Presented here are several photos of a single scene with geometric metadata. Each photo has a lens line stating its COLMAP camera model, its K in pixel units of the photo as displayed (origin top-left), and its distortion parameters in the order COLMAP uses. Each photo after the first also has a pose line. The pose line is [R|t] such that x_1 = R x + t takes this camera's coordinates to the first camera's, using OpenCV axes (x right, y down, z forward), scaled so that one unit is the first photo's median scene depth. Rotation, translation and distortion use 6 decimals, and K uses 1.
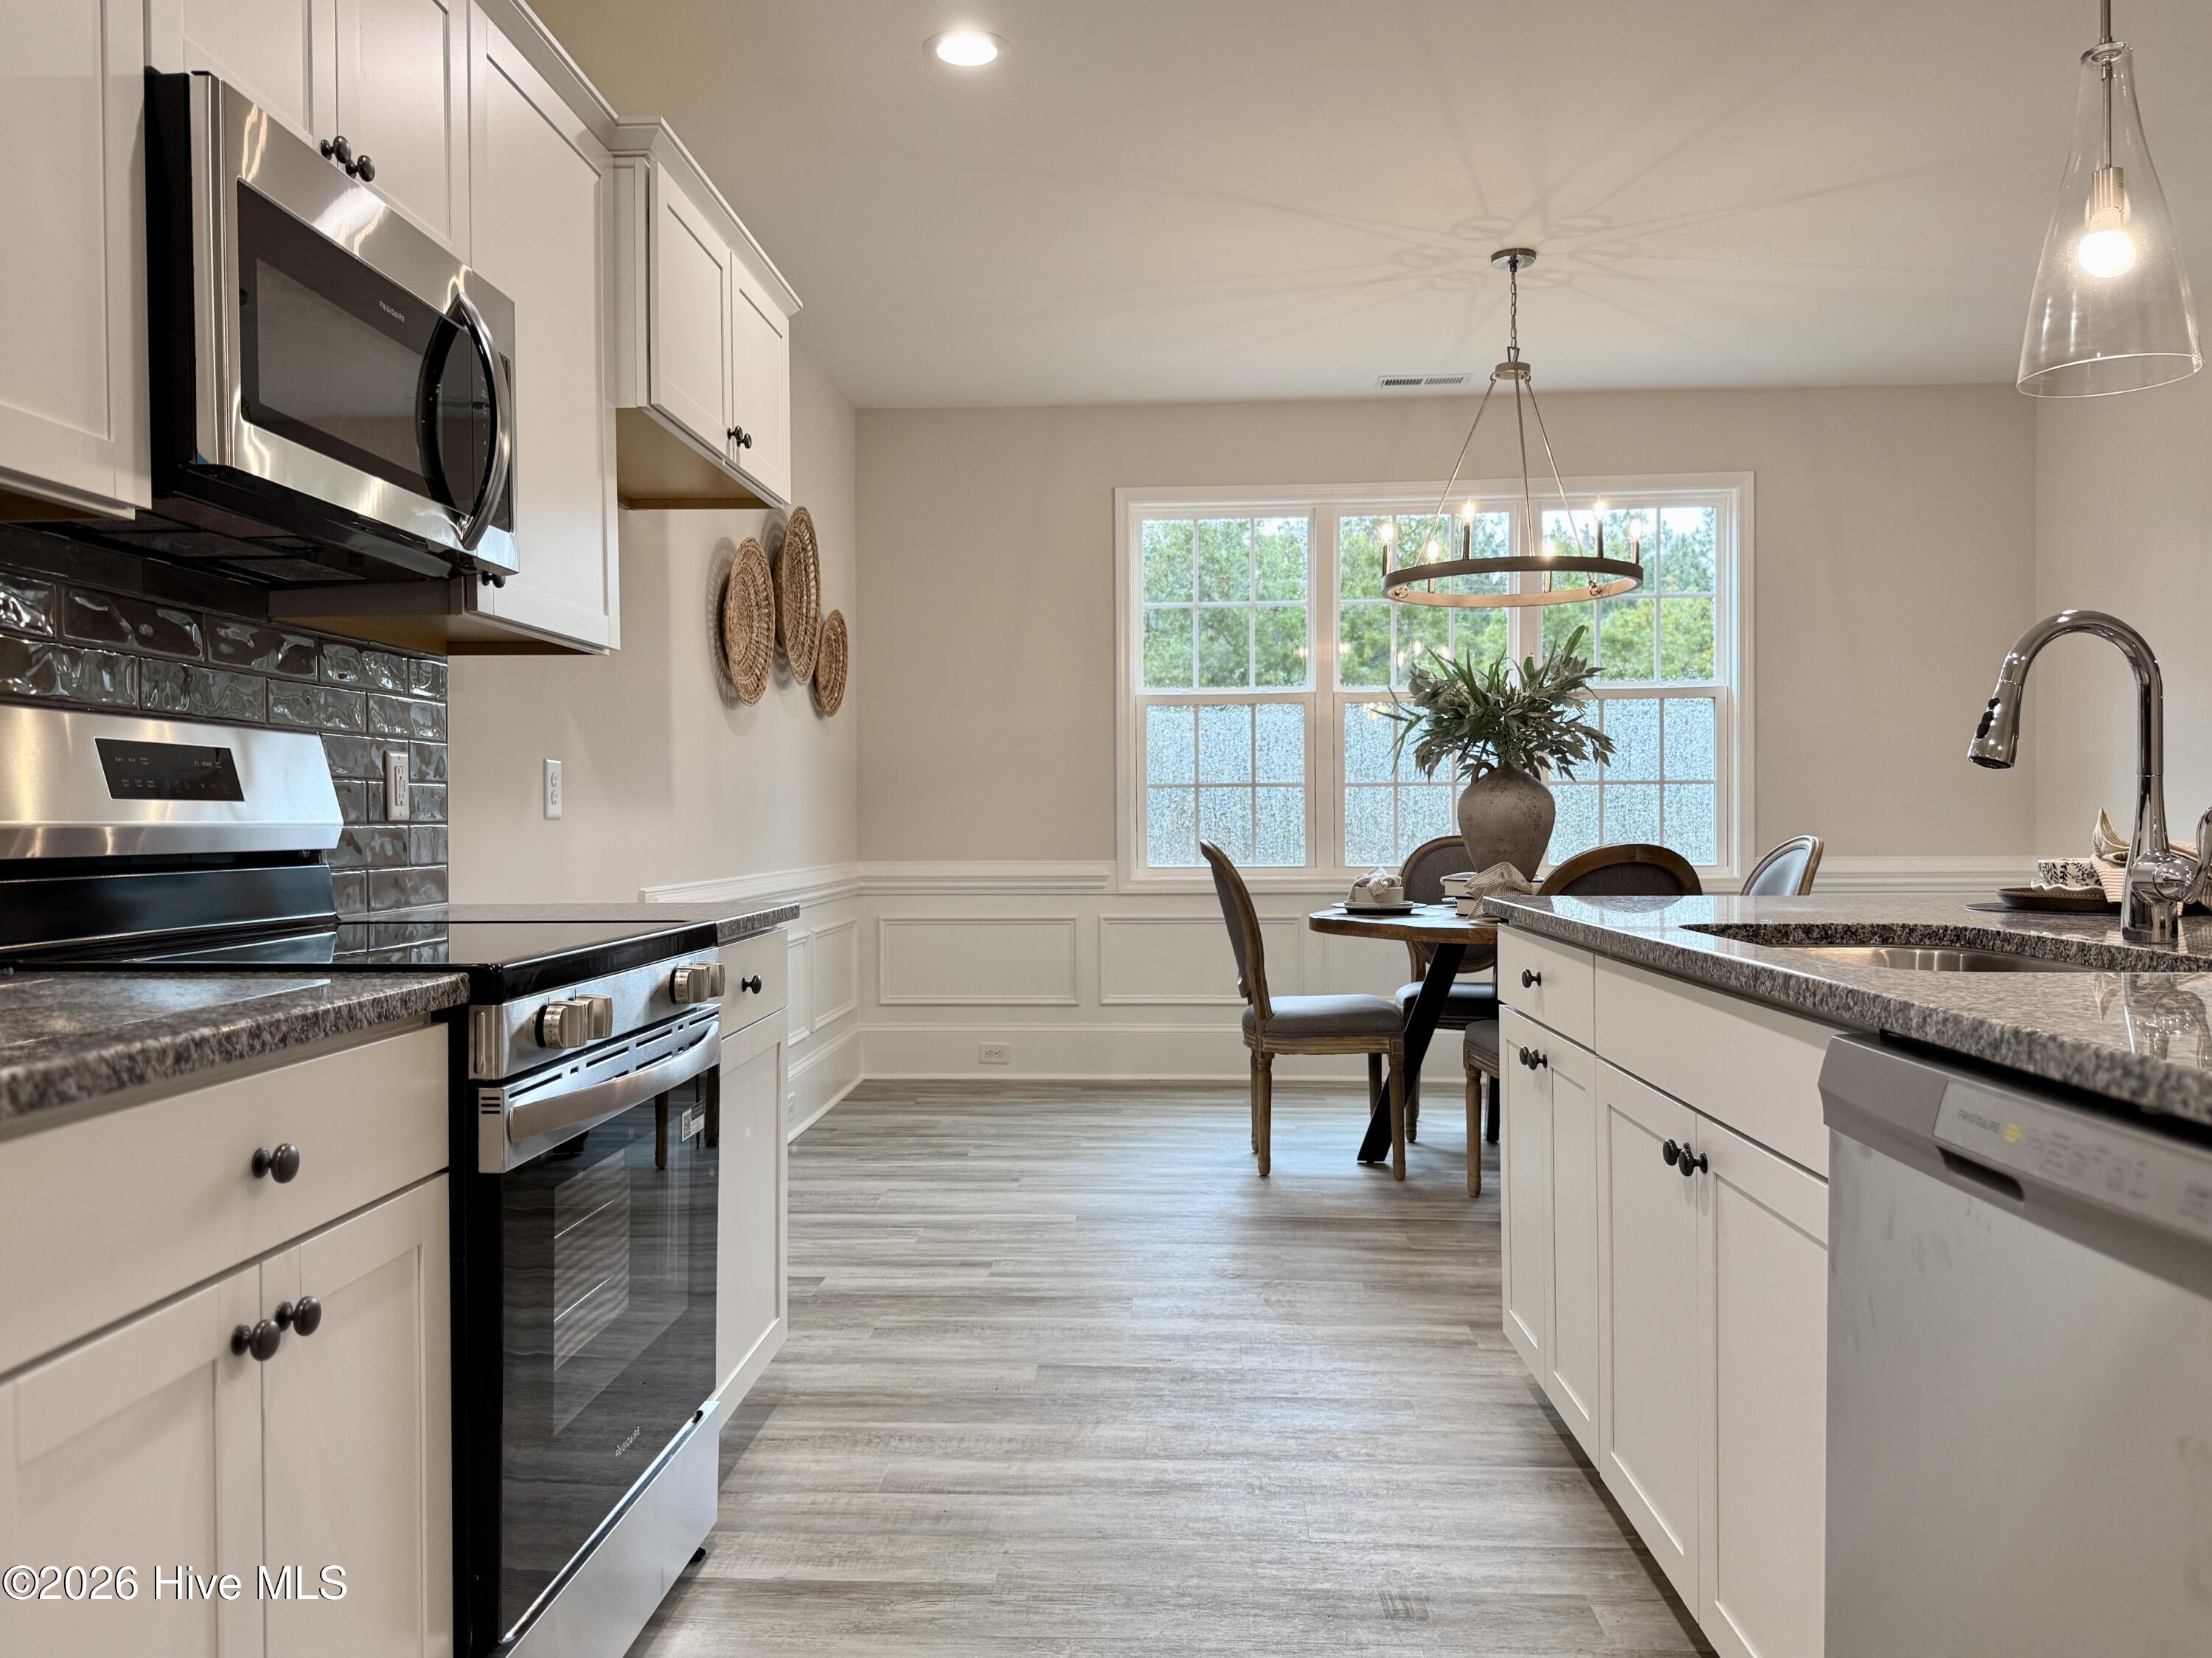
lens RADIAL K [[1631.8, 0, 1123.5], [0, 1631.8, 827.5], [0, 0, 1]] dist [0.146733, -0.247096]
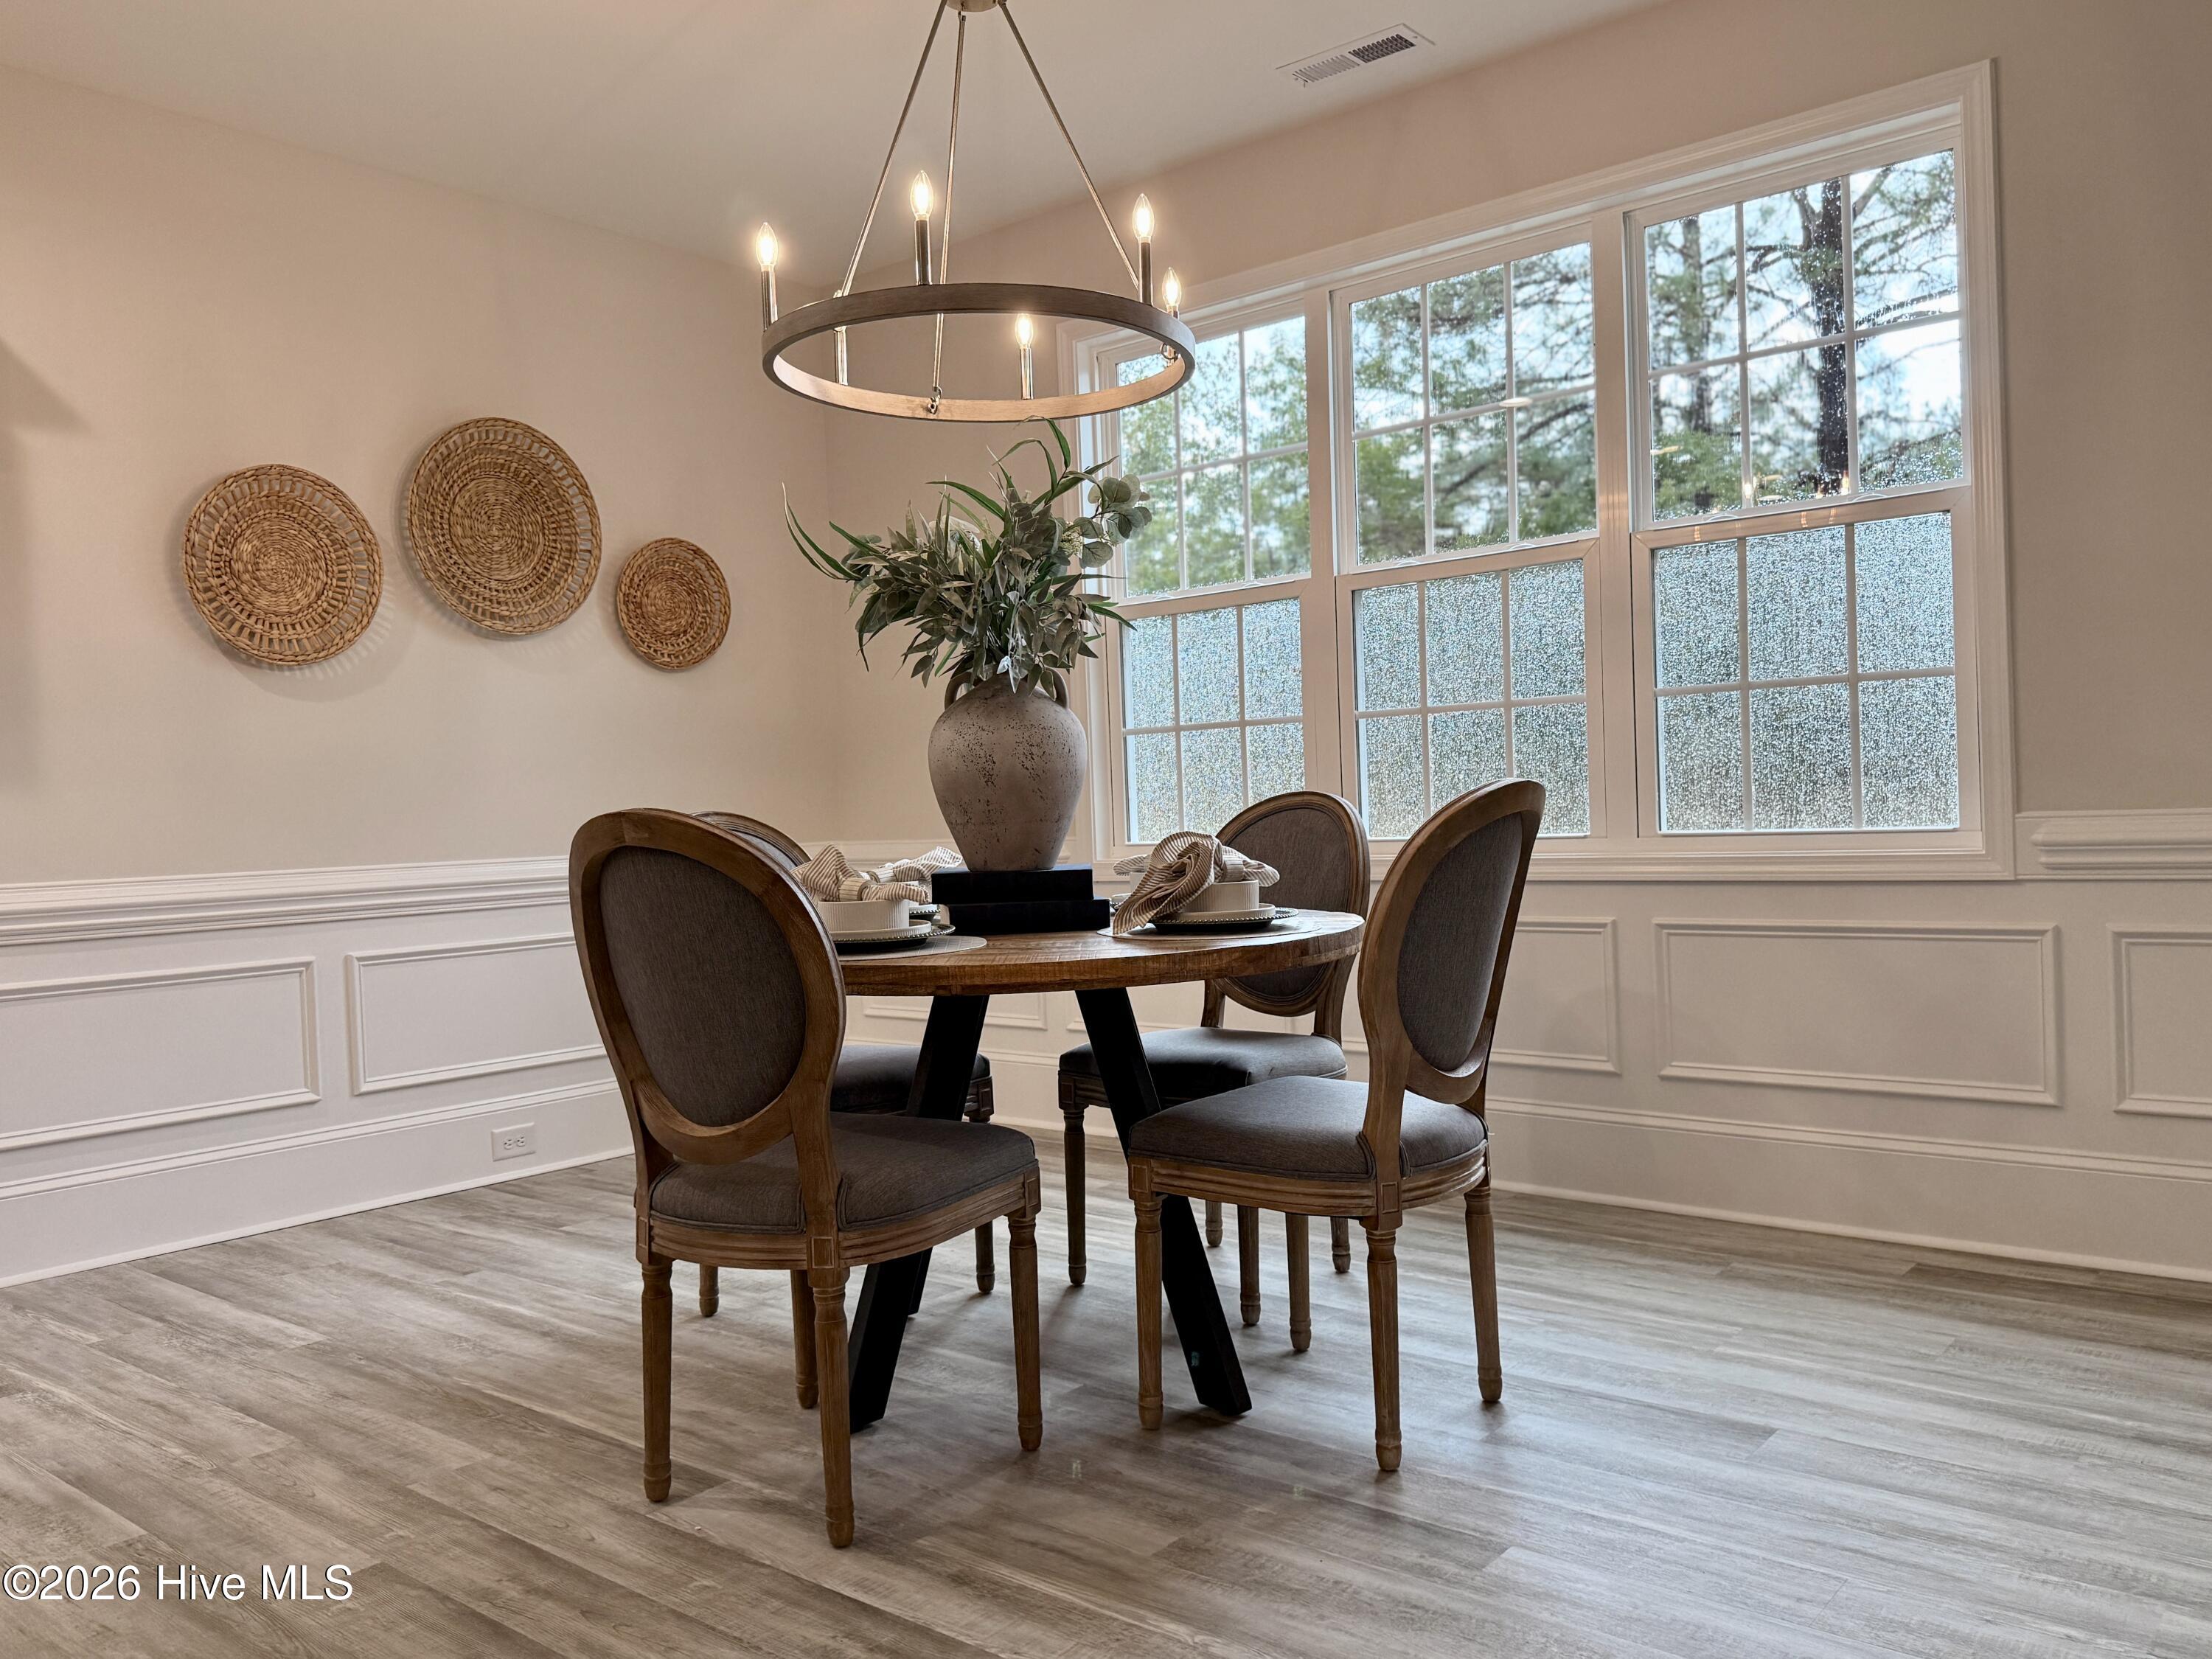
lens RADIAL K [[1631.9, 0, 1123.5], [0, 1631.9, 828.0], [0, 0, 1]] dist [0.146733, -0.247096]
pose [[0.796677, -0.016472, -0.604181, 1.010823], [0.028658, 0.999534, 0.010538, 0.020550], [0.603725, -0.025710, 0.796778, 0.928038]]
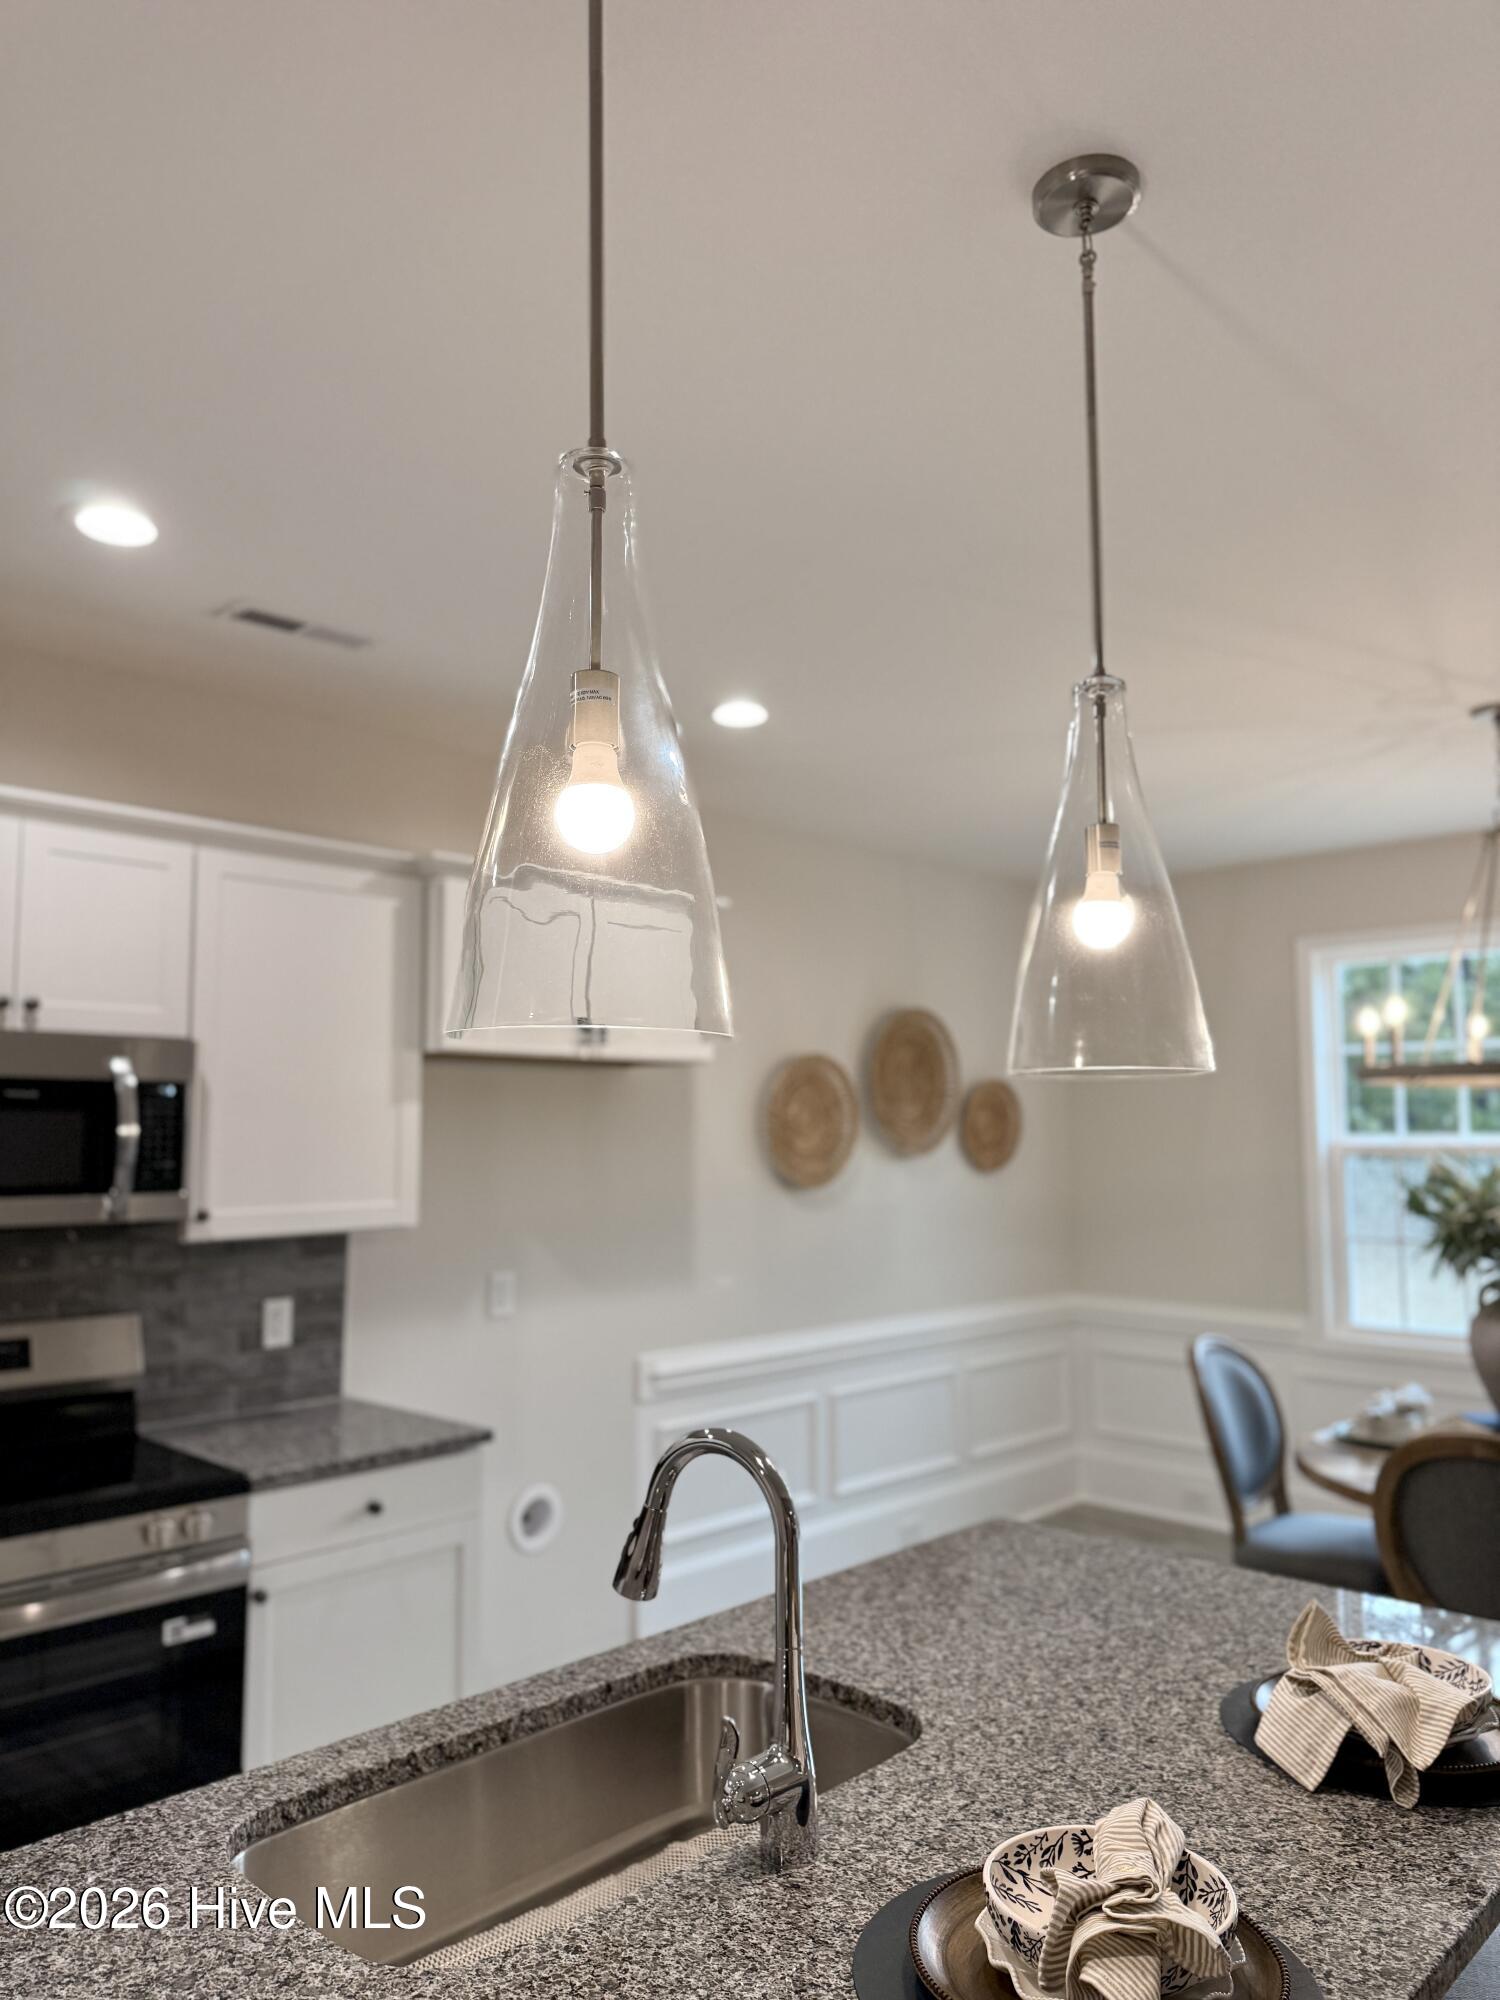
lens RADIAL K [[1404.9, 0, 741.5], [0, 1404.9, 983.9], [0, 0, 1]] dist [0.123033, -0.200285]
pose [[0.747698, -0.067012, -0.660649, 0.704942], [-0.007005, 0.994044, -0.108758, -0.180449], [0.664002, 0.085946, 0.742775, 0.275767]]
